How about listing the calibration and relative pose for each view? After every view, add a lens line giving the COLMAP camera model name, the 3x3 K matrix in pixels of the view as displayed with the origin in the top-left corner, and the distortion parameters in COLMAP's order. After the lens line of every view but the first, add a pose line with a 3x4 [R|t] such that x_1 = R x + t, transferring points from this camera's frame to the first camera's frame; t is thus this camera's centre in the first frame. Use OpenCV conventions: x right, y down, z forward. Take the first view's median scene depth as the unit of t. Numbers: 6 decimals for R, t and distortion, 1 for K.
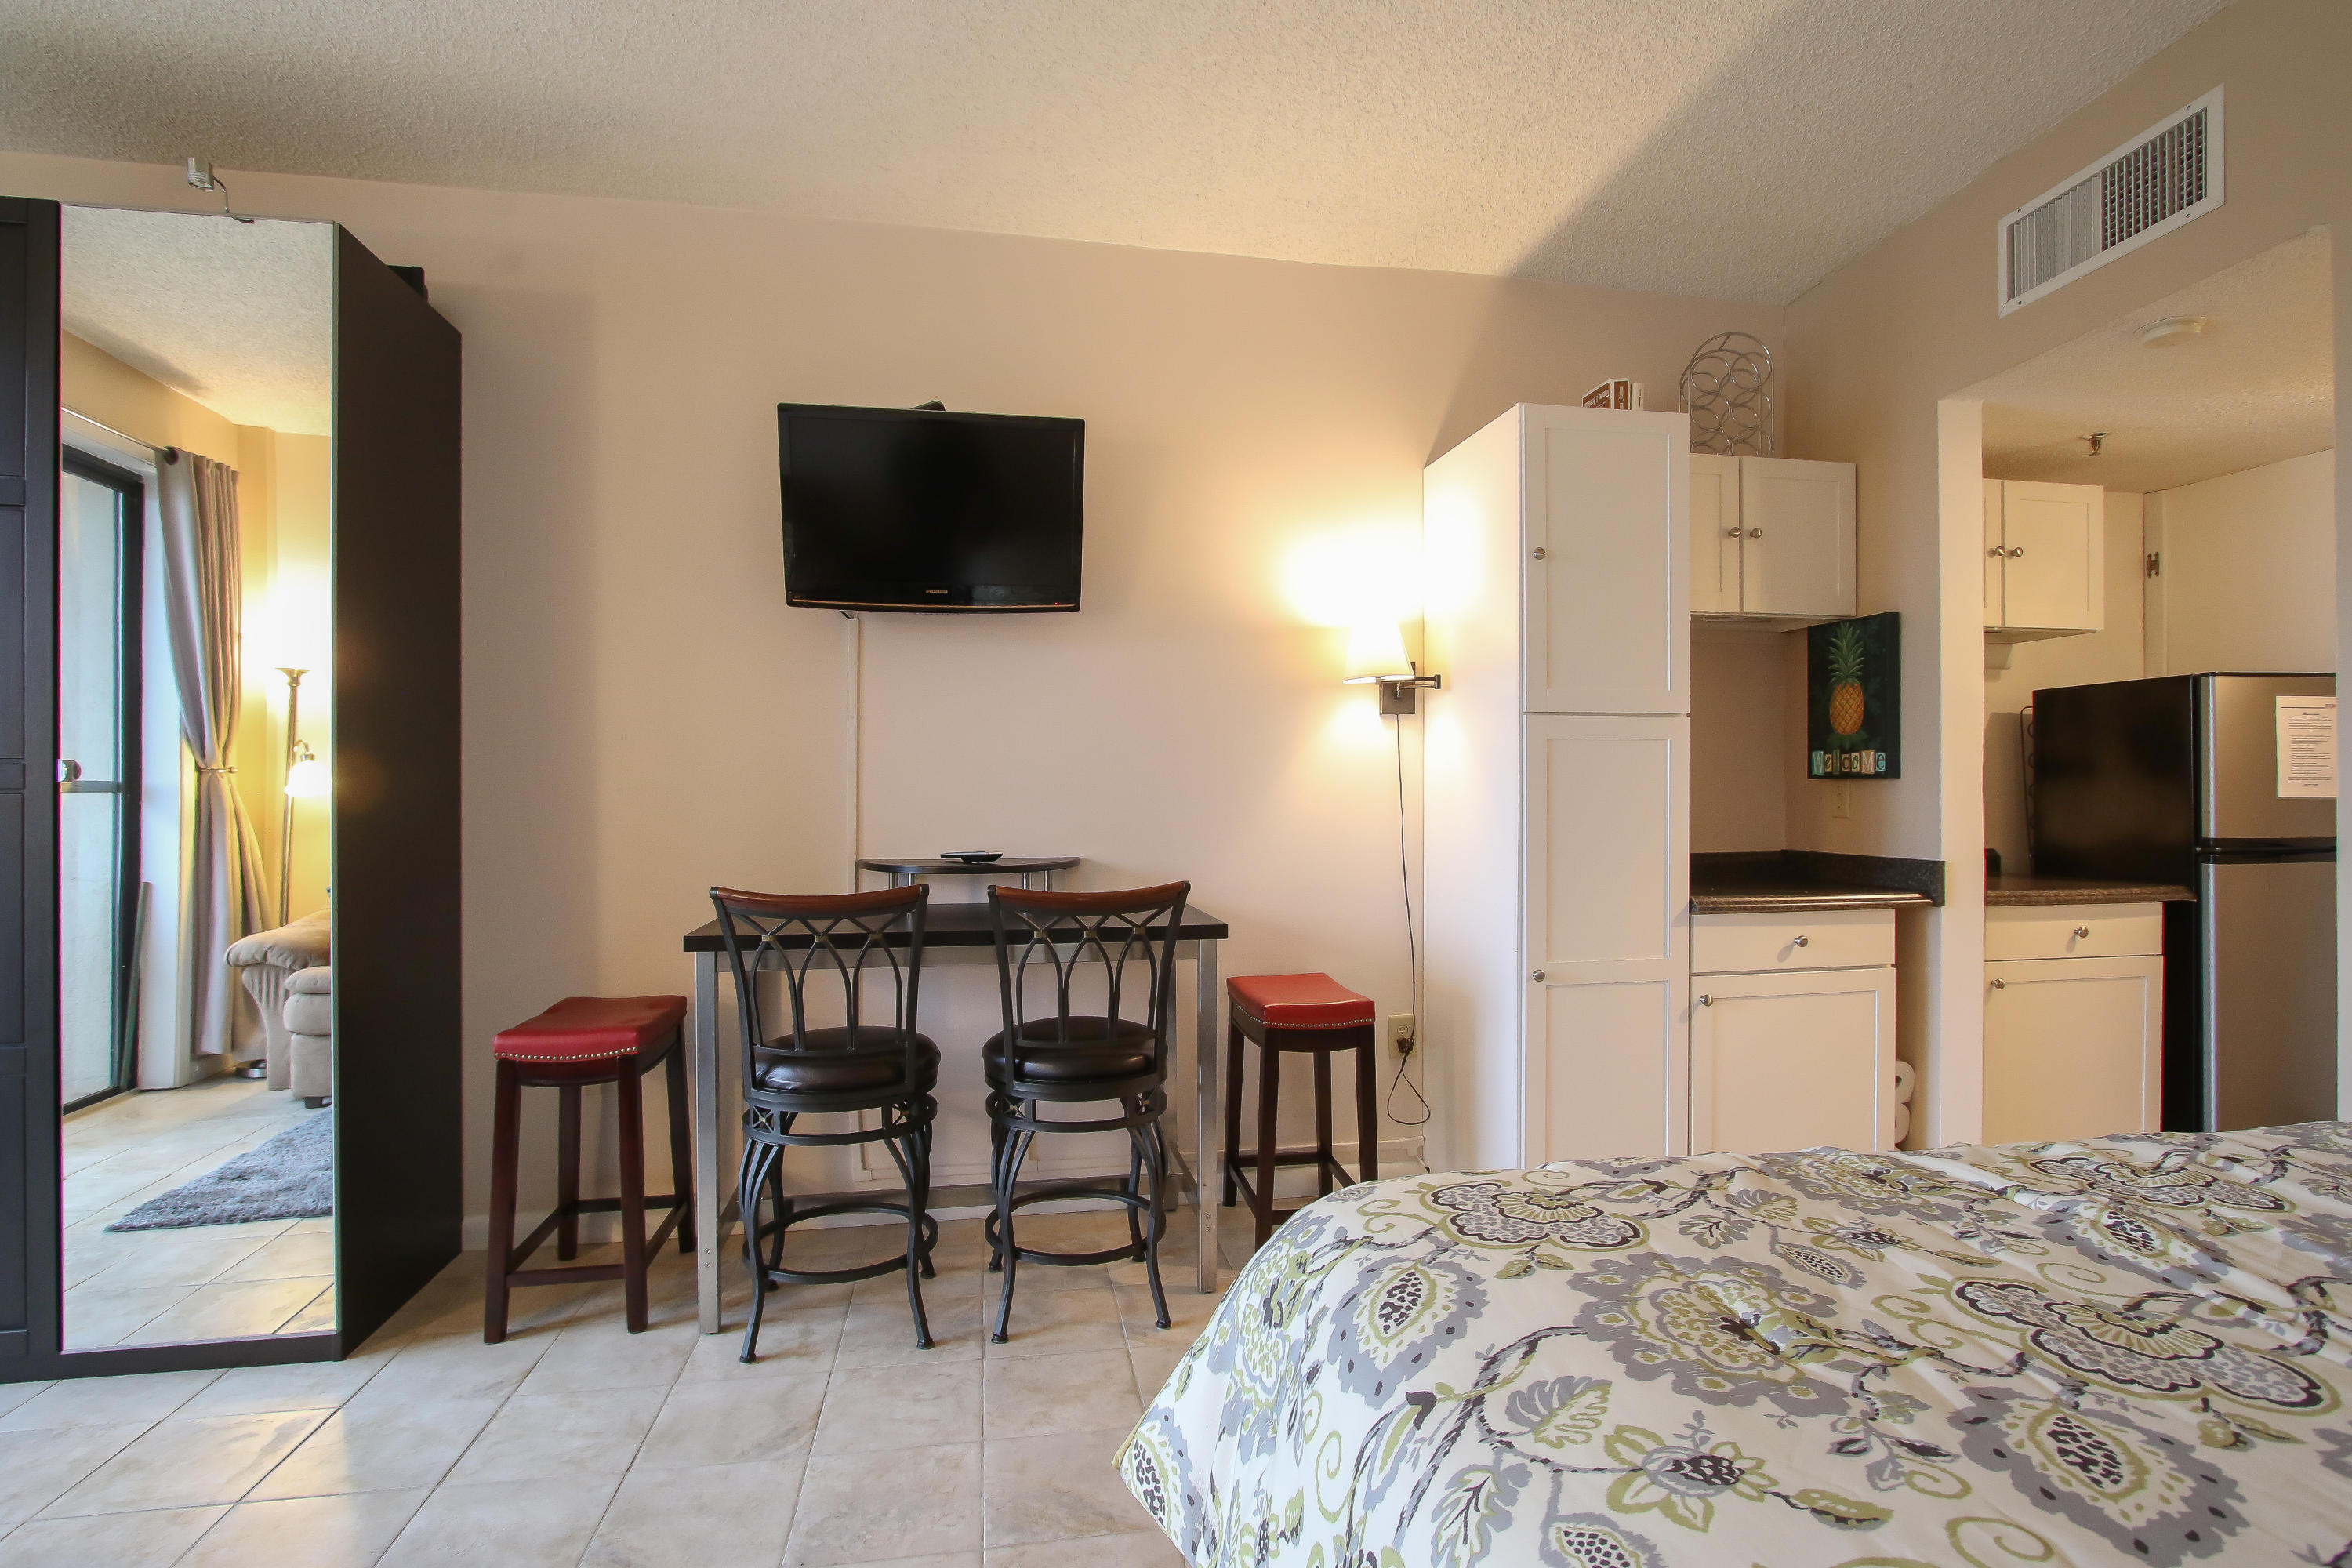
lens RADIAL K [[1125.9, 0, 1180.0], [0, 1125.9, 787.8], [0, 0, 1]] dist [-0.012699, 0.000833]
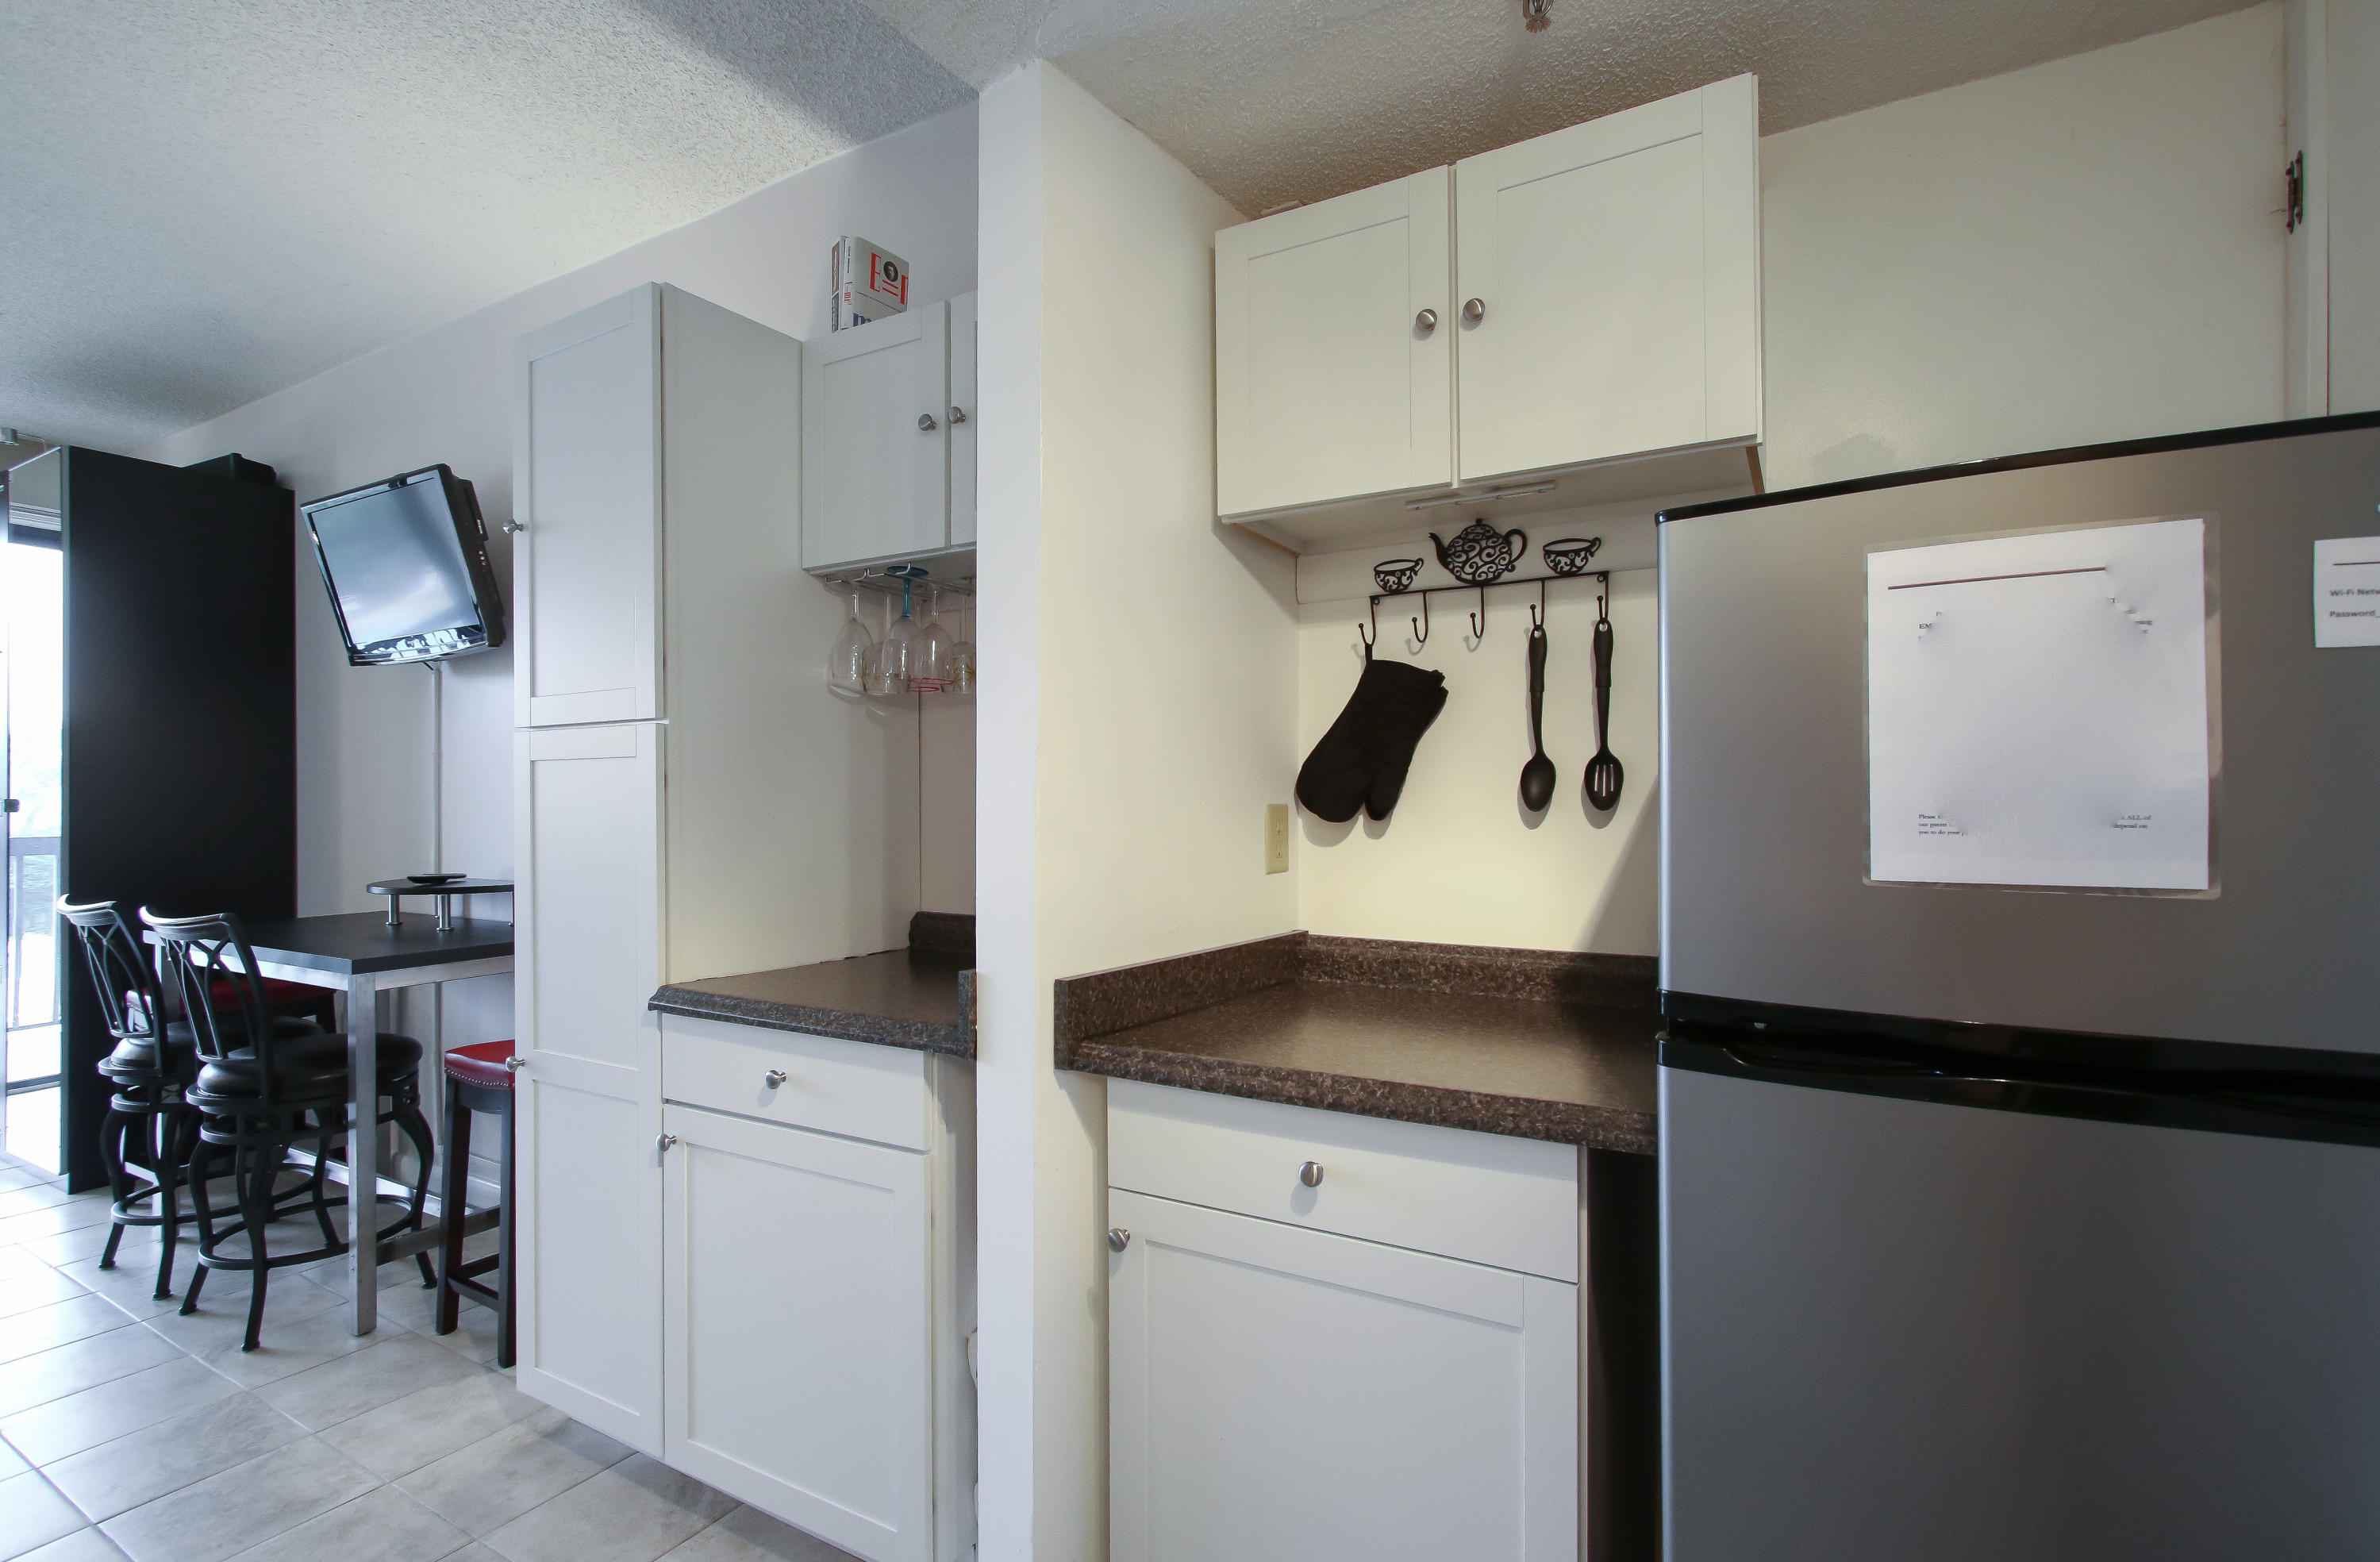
lens RADIAL K [[1120.0, 0, 1188.4], [0, 1120.0, 789.1], [0, 0, 1]] dist [-0.011149, 0.001401]
pose [[0.757628, -0.005490, -0.652663, 1.115274], [0.002981, 0.999983, -0.004952, -0.017716], [0.652679, 0.001806, 0.757632, 0.680661]]
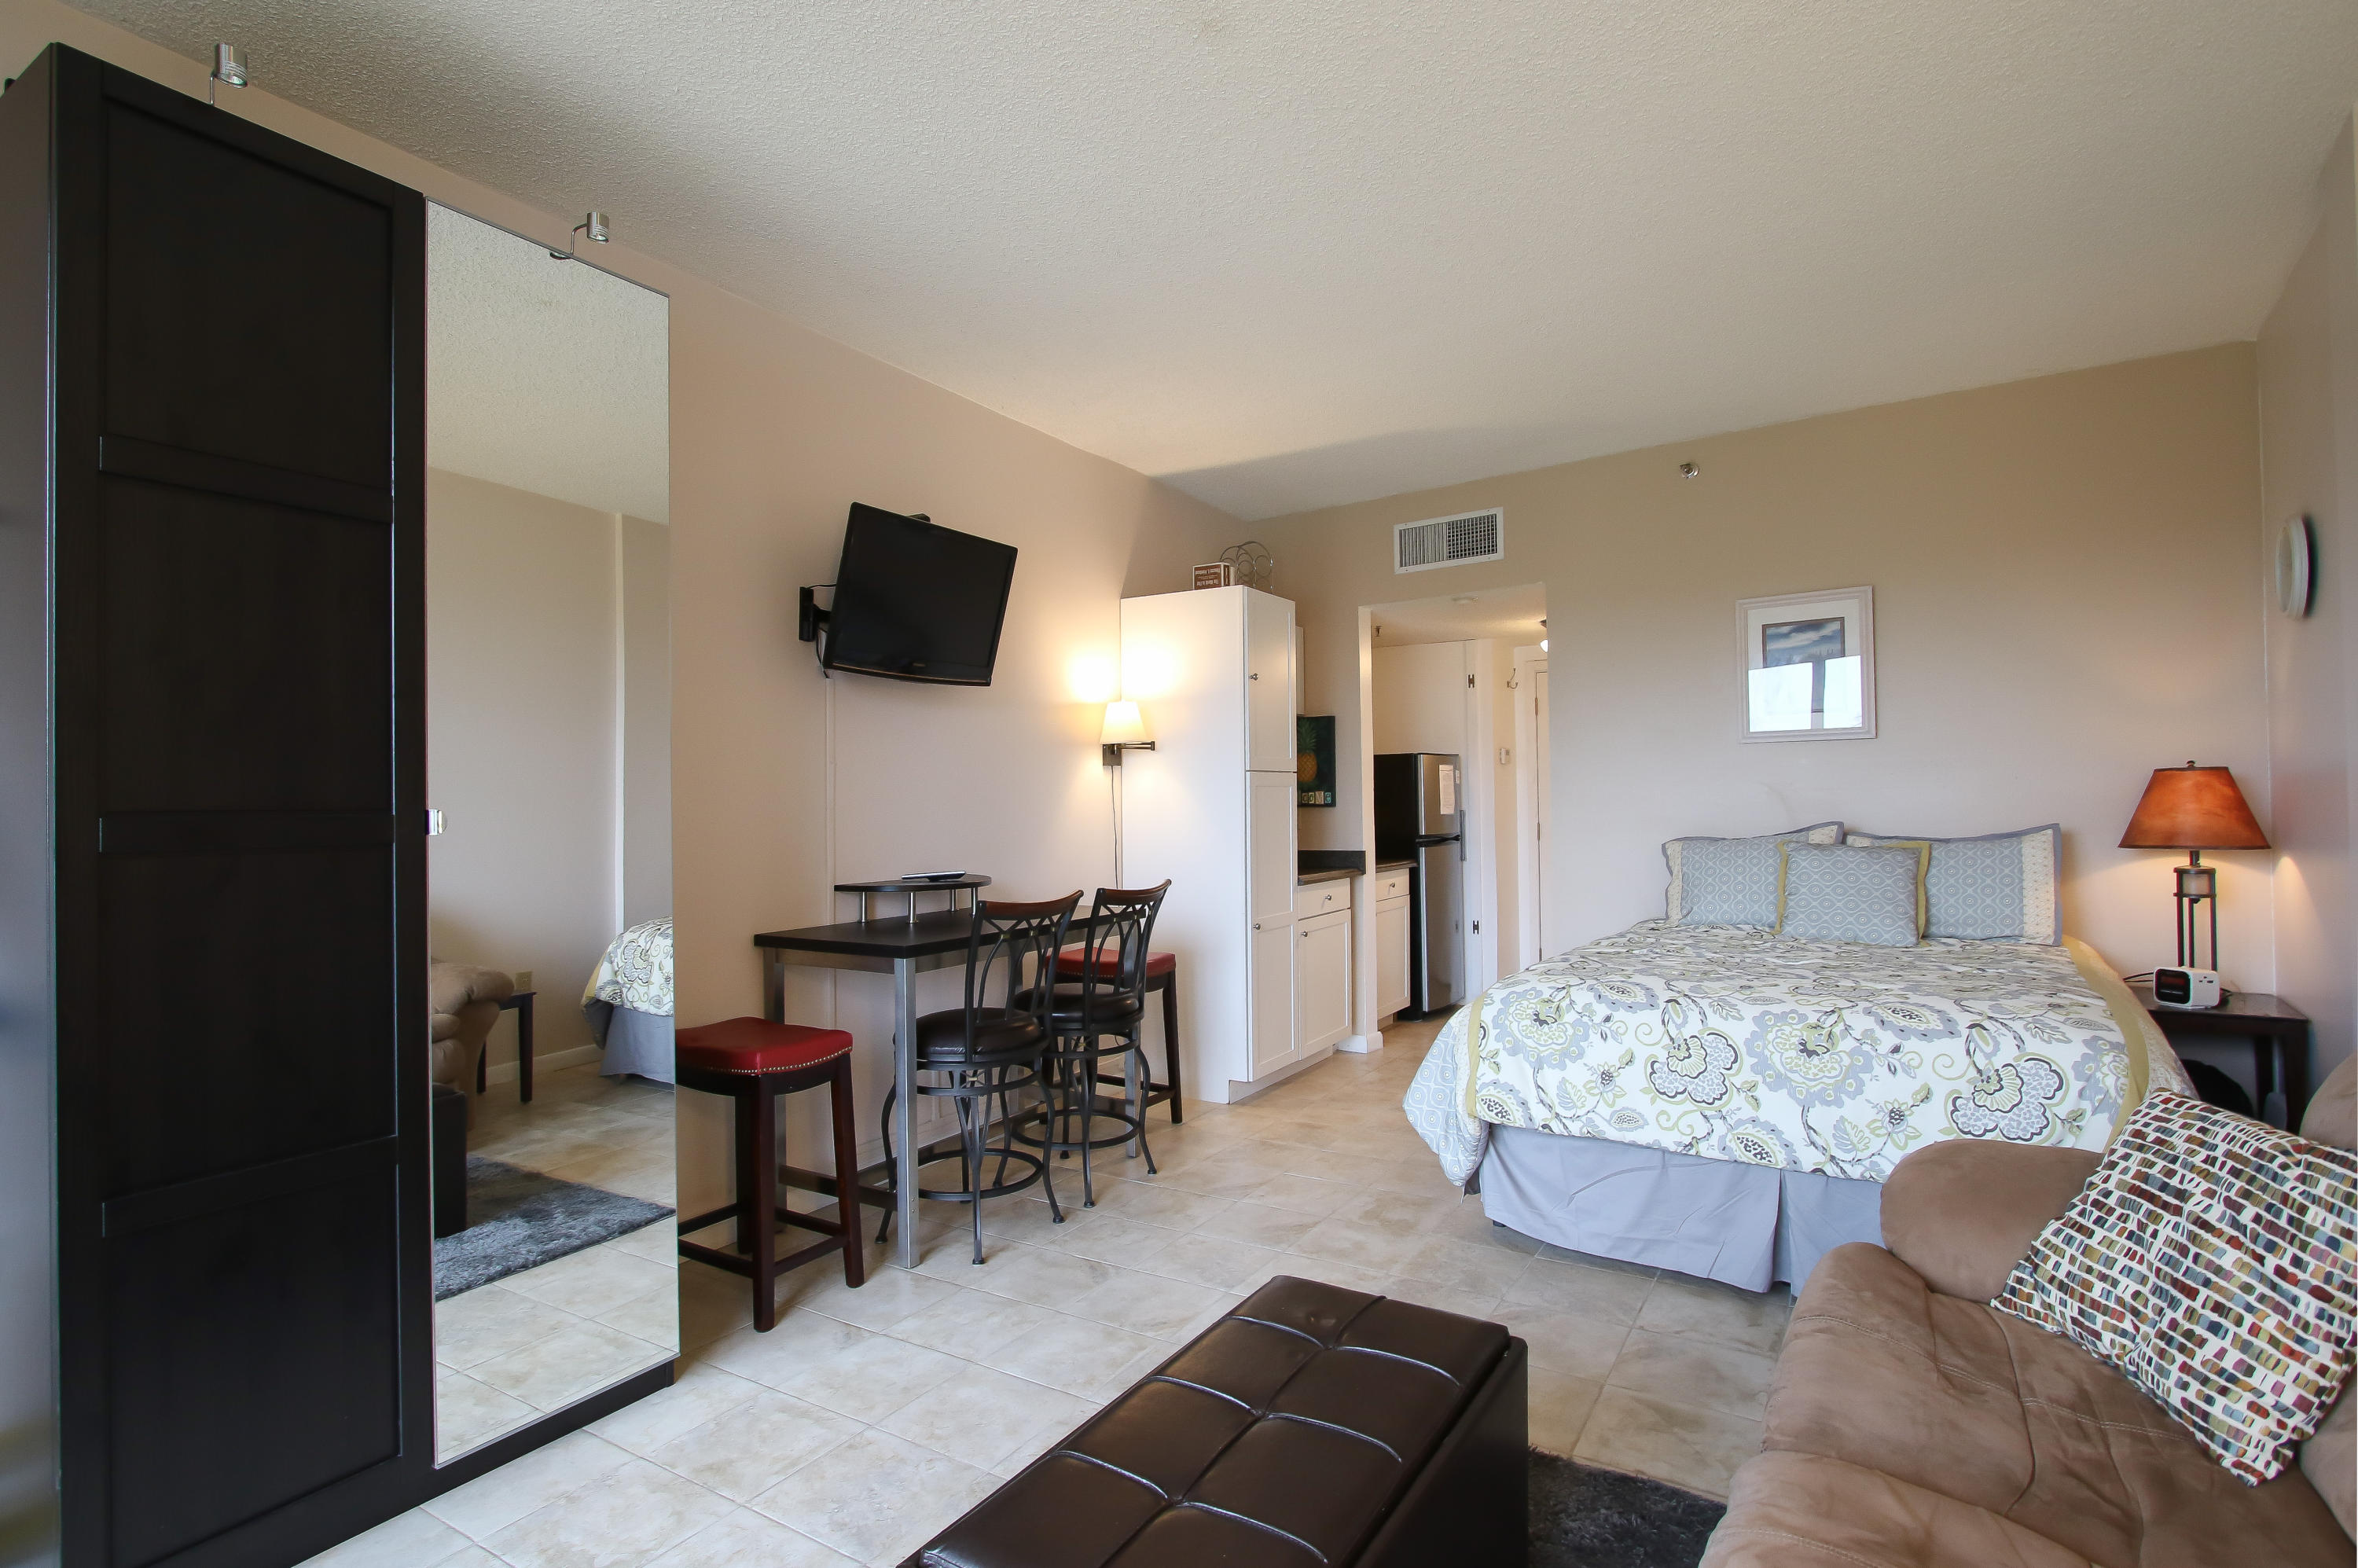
lens RADIAL K [[1132.1, 0, 1177.6], [0, 1132.1, 792.1], [0, 0, 1]] dist [-0.021611, 0.001799]
pose [[0.668608, -0.000807, 0.743615, -0.965425], [0.012713, 0.999866, -0.010346, -0.017556], [-0.743507, 0.016371, 0.668528, -0.046748]]
